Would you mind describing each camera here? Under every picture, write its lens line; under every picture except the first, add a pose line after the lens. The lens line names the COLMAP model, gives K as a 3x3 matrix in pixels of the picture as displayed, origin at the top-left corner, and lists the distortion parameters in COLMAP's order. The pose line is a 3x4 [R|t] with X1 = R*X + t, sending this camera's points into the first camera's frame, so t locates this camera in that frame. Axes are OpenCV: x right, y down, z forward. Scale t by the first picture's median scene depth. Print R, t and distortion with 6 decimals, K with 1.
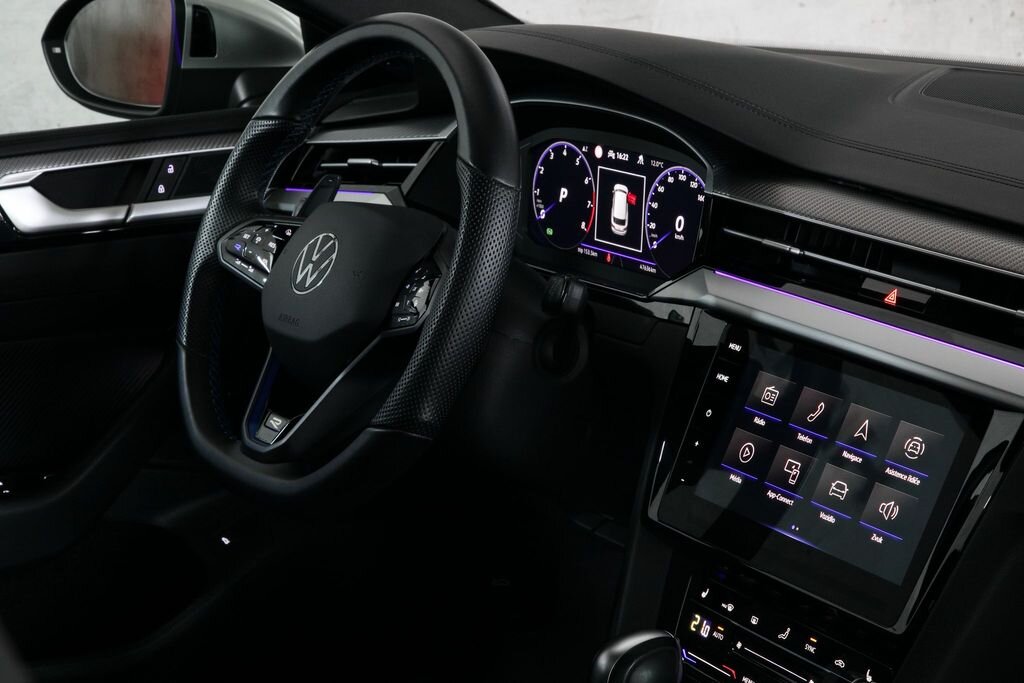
lens RADIAL K [[2367.5, 0, 512.0], [0, 2367.5, 341.5], [0, 0, 1]] dist [-0.485481, 0.181532]
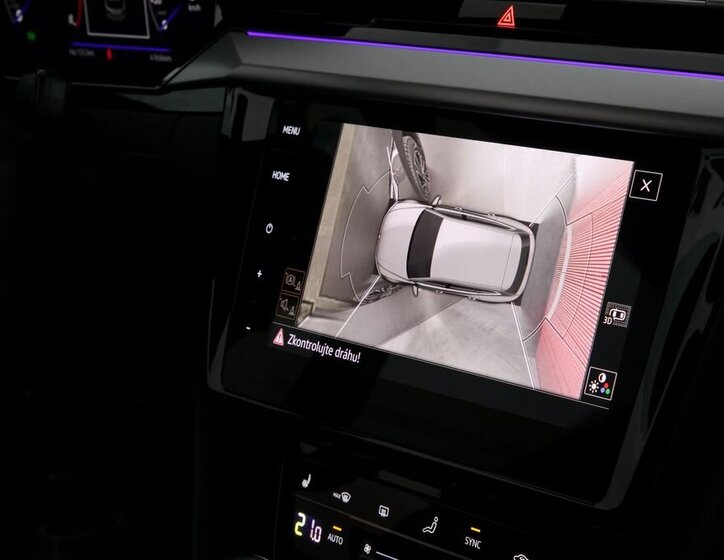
lens RADIAL K [[2046.4, 0, 362.0], [0, 2046.4, 280.0], [0, 0, 1]] dist [0.025894, -0.710664]
pose [[0.978972, -0.163386, 0.122142, 0.032894], [0.157948, 0.986023, 0.053020, 0.017137], [-0.129097, -0.032613, 0.991096, 0.385141]]
